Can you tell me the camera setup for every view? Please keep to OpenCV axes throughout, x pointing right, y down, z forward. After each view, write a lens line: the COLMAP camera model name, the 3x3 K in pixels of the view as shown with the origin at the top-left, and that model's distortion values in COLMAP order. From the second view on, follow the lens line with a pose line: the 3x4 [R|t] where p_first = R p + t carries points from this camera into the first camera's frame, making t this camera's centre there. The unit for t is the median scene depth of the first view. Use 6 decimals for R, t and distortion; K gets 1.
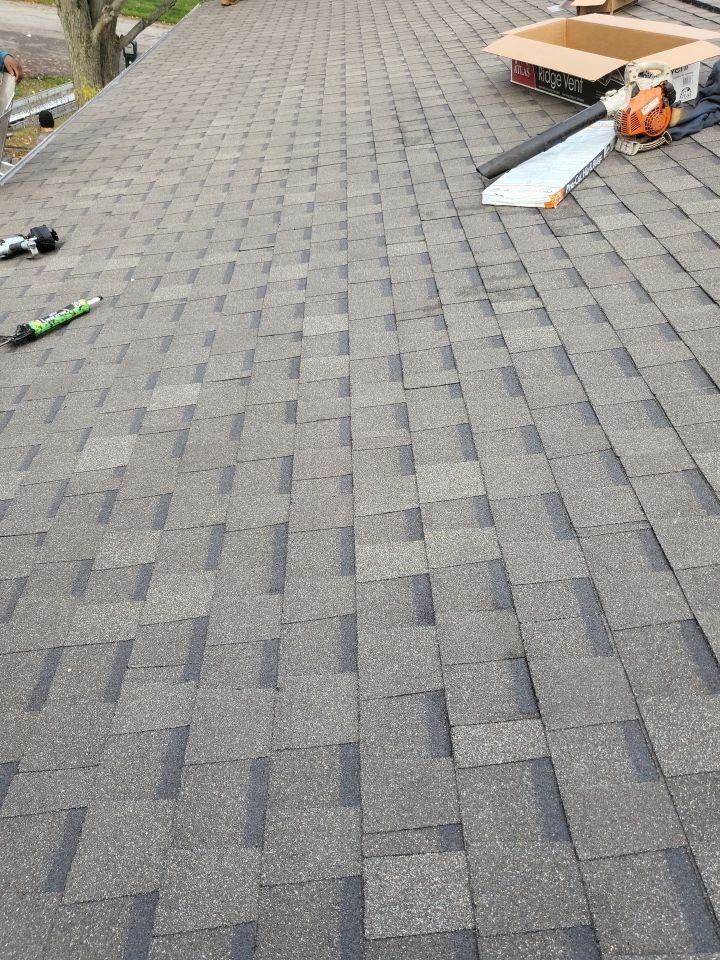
lens RADIAL K [[794.7, 0, 376.5], [0, 794.7, 479.1], [0, 0, 1]] dist [-0.028152, 0.121619]
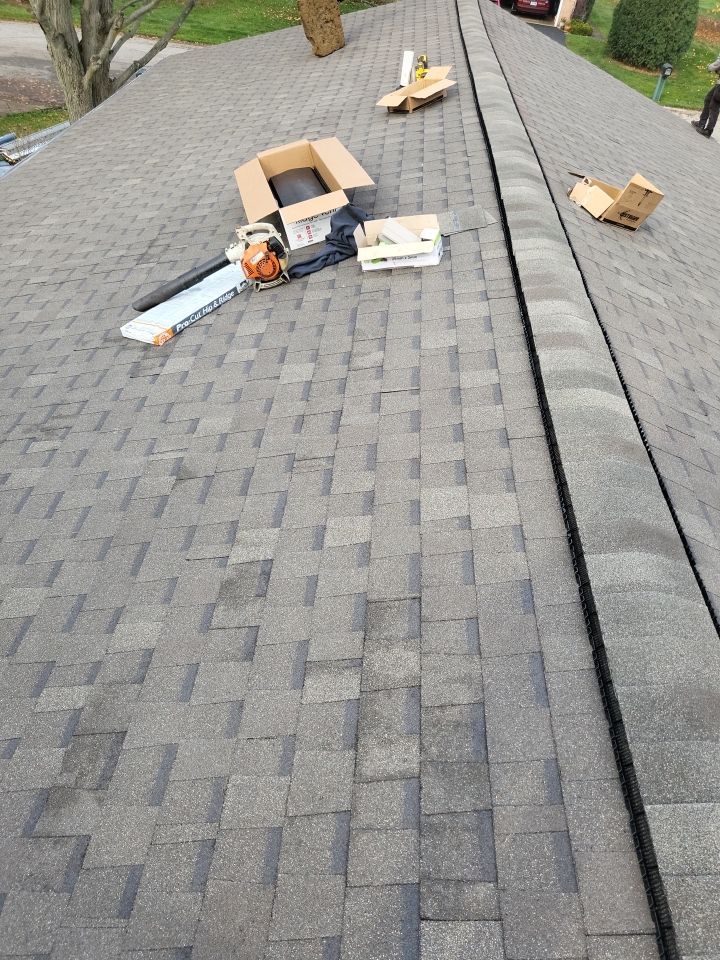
lens RADIAL K [[789.4, 0, 354.5], [0, 789.4, 476.0], [0, 0, 1]] dist [-0.015423, 0.081812]
pose [[0.996990, 0.009590, -0.076935, 0.574252], [-0.009913, 0.999944, -0.003823, -0.119727], [0.076894, 0.004574, 0.997029, -0.209086]]
